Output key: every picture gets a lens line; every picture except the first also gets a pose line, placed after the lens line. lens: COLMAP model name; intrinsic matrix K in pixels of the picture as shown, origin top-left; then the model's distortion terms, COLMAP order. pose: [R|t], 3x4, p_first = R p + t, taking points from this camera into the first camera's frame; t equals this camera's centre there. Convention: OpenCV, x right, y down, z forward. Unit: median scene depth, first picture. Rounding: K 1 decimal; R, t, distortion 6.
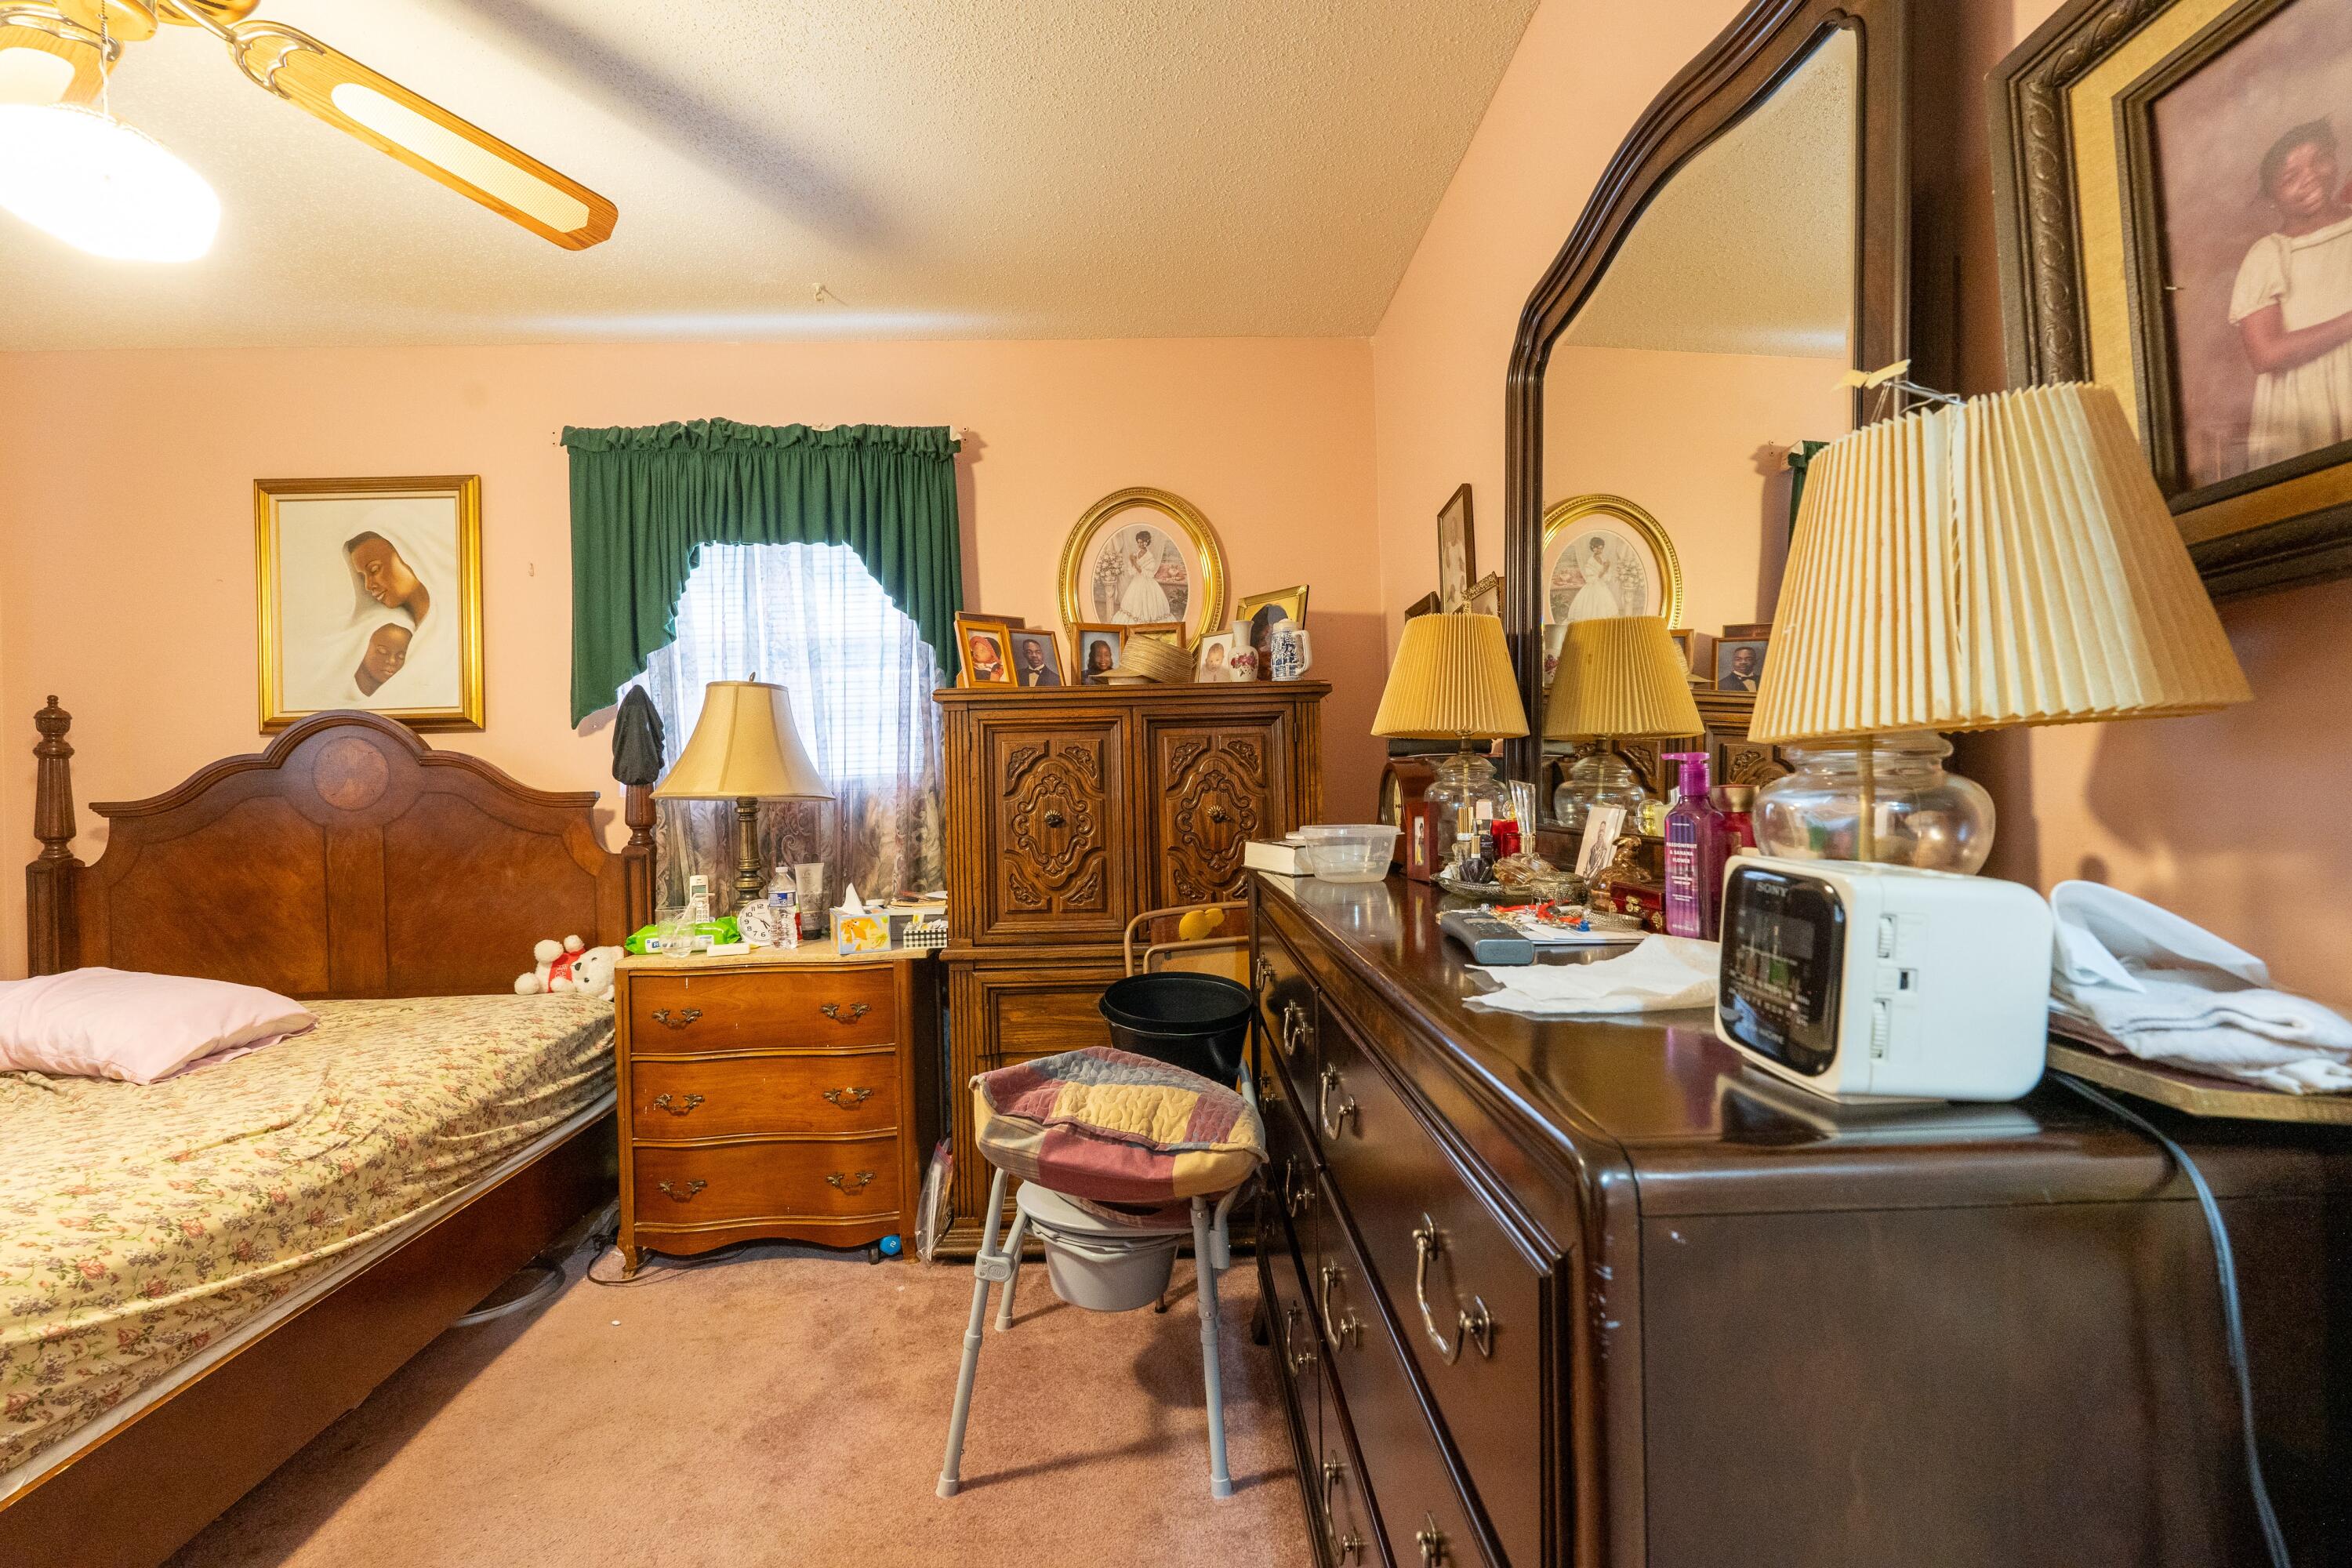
lens RADIAL K [[1027.2, 0, 1177.8], [0, 1027.2, 785.9], [0, 0, 1]] dist [-0.001827, -0.000443]
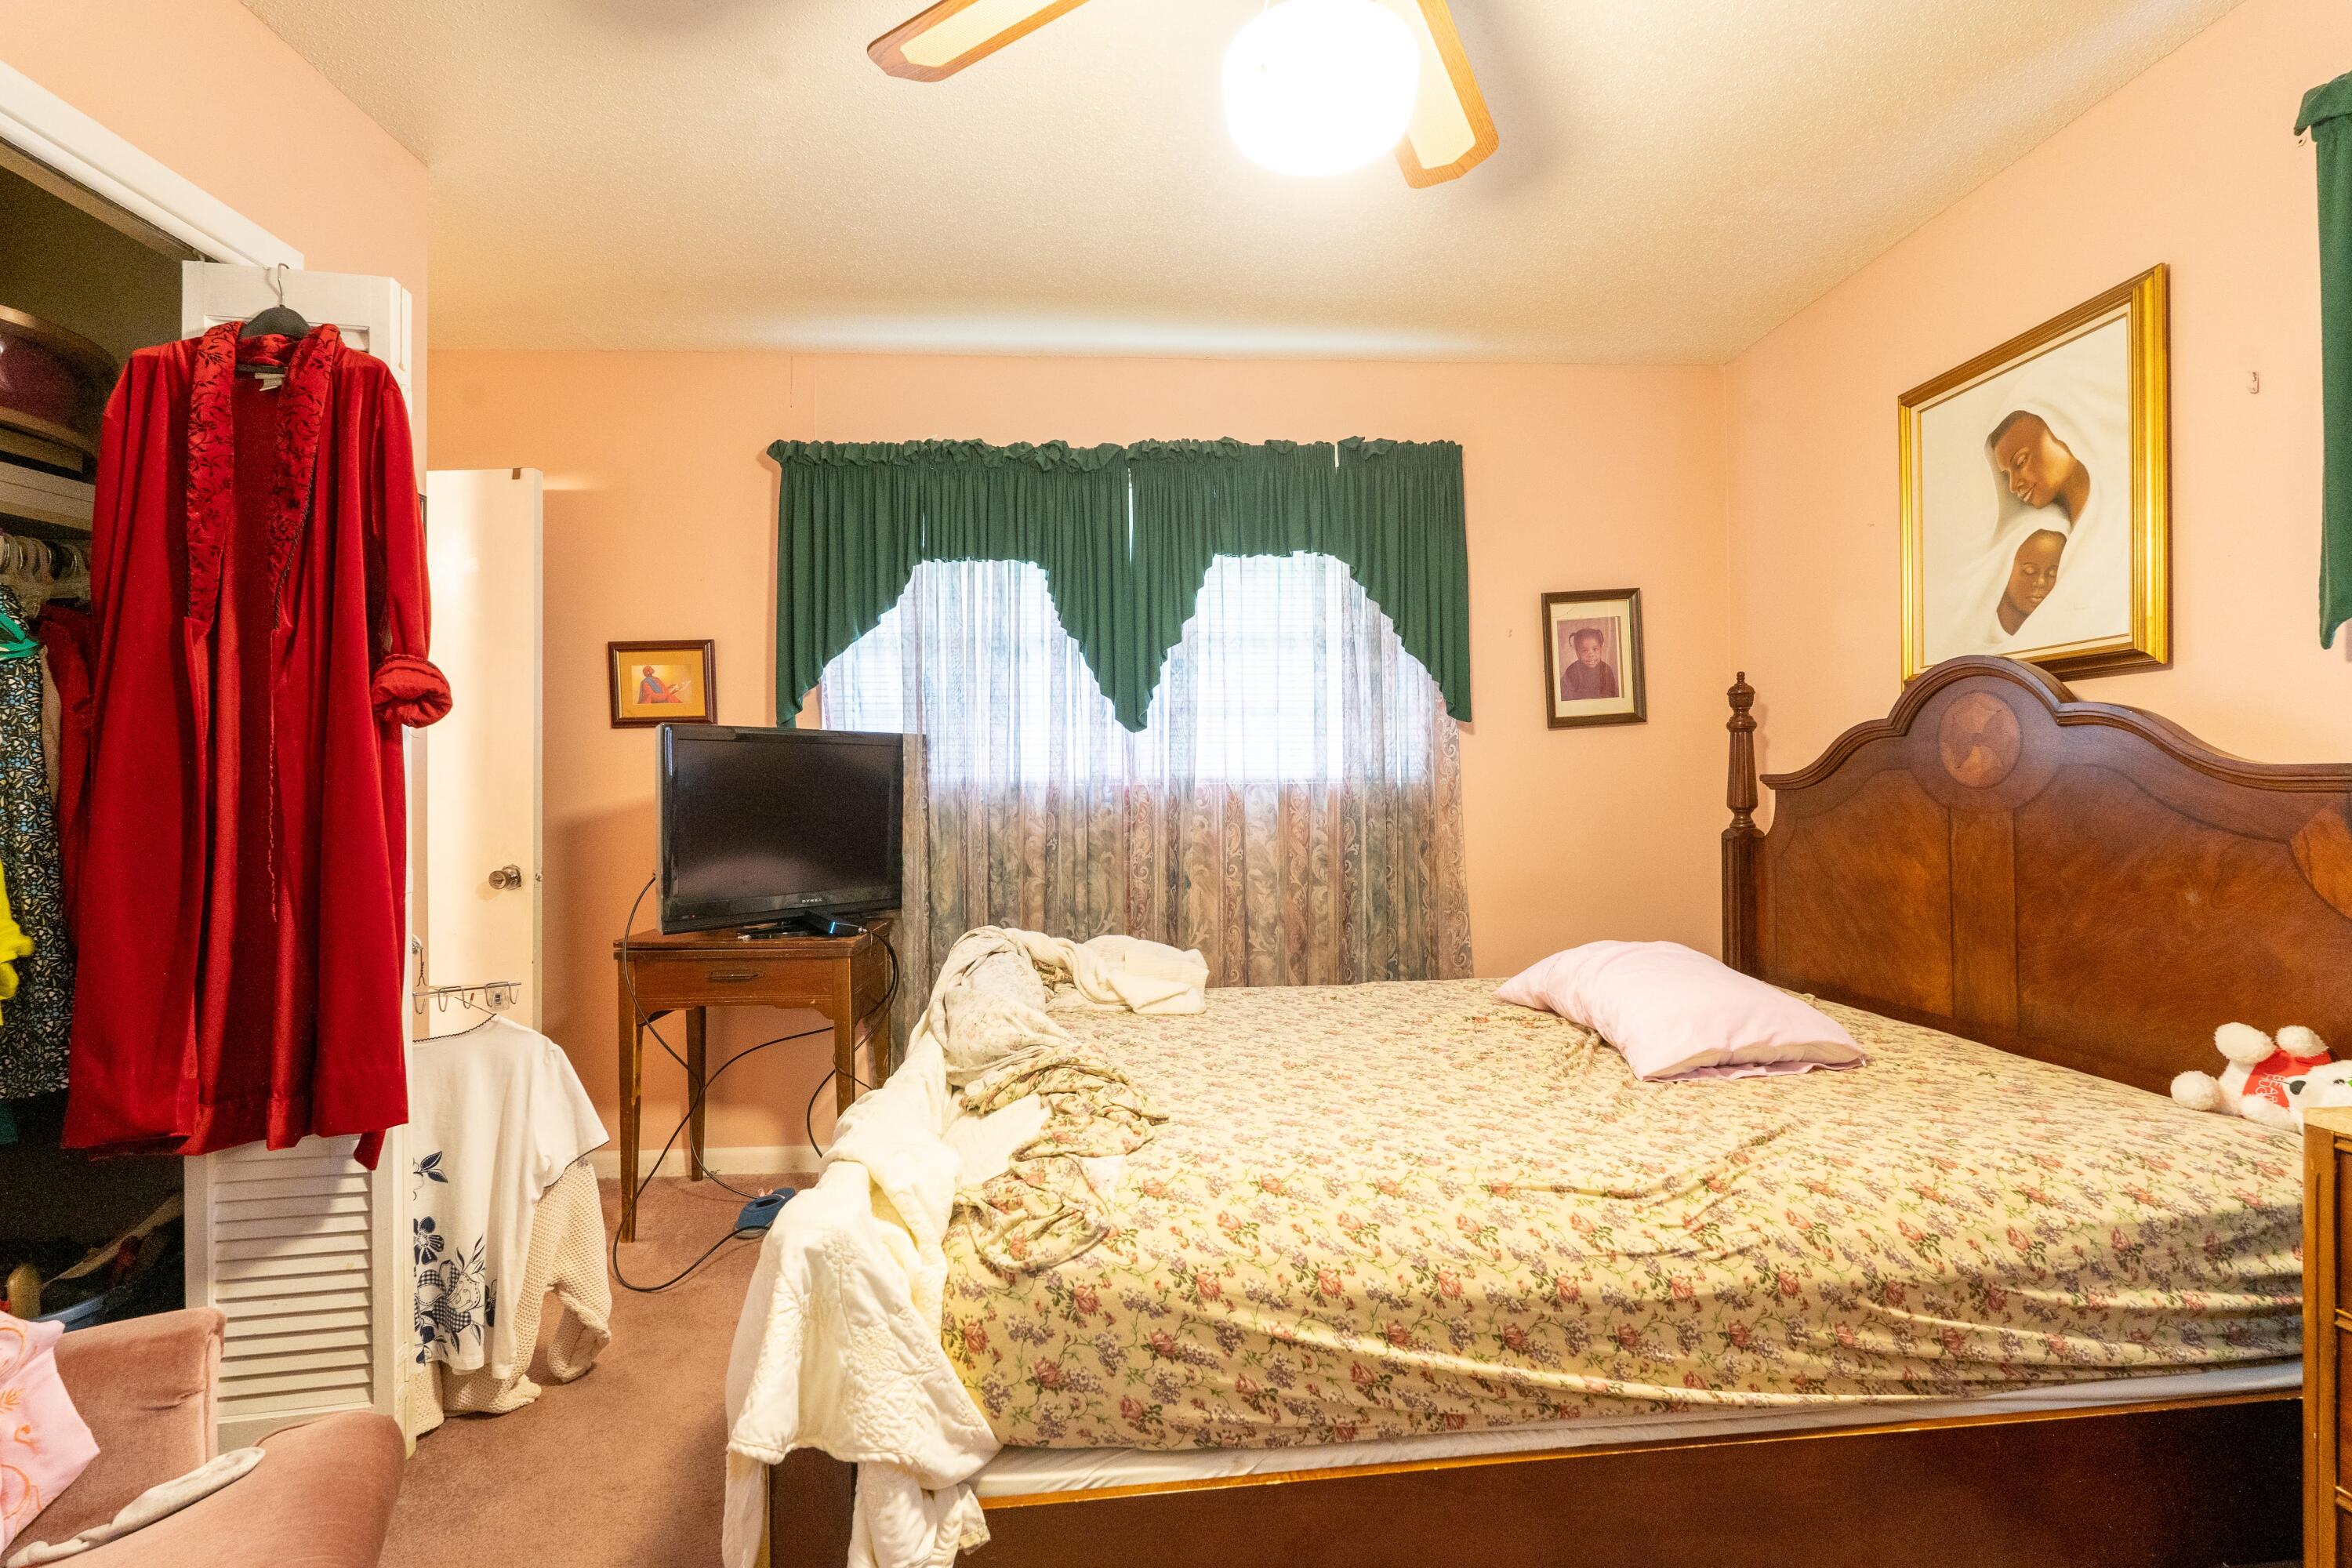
lens RADIAL K [[1027.2, 0, 1177.8], [0, 1027.2, 785.9], [0, 0, 1]] dist [-0.001827, -0.000443]
pose [[0.035529, 0.021218, -0.999143, -0.082389], [0.008559, 0.999731, 0.021535, 0.000851], [0.999332, -0.009317, 0.035337, 0.463330]]
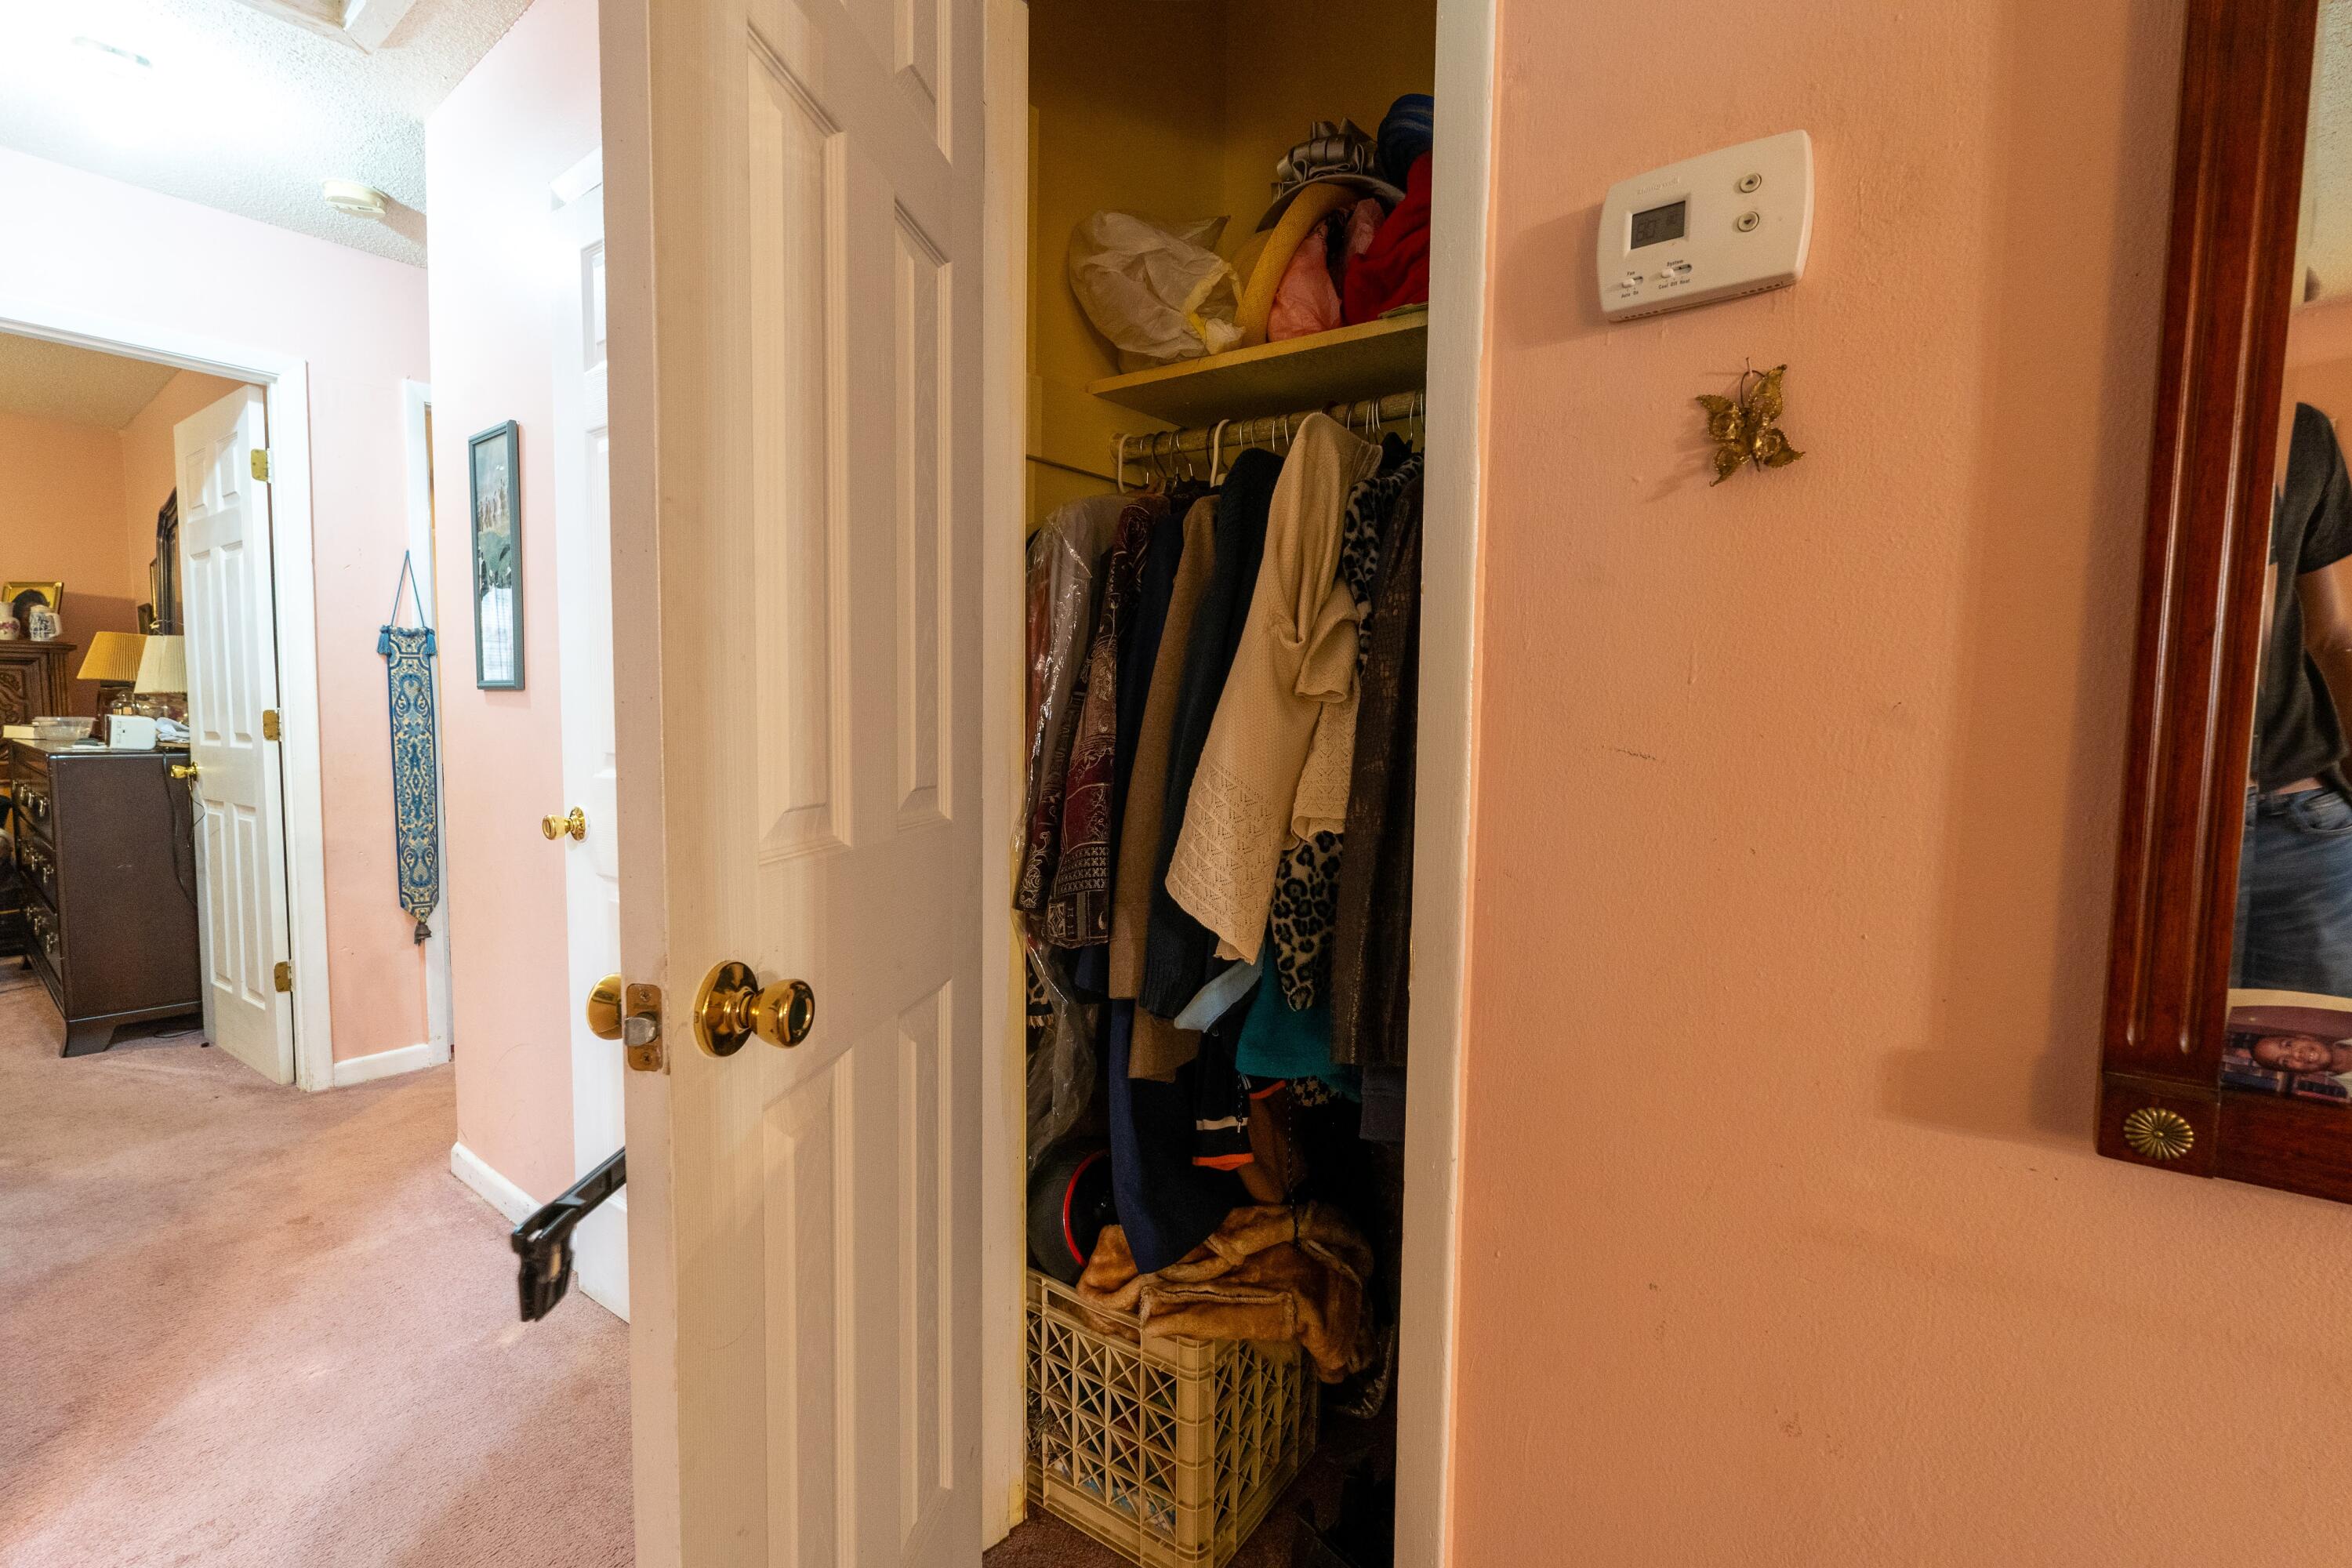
lens RADIAL K [[1018.6, 0, 1184.2], [0, 1018.6, 772.2], [0, 0, 1]] dist [0.001116, 0.000363]
pose [[0.636757, -0.028228, 0.770547, -0.007163], [-0.021969, 0.998260, 0.054725, -0.017090], [-0.770751, -0.051774, 0.635029, -2.217006]]
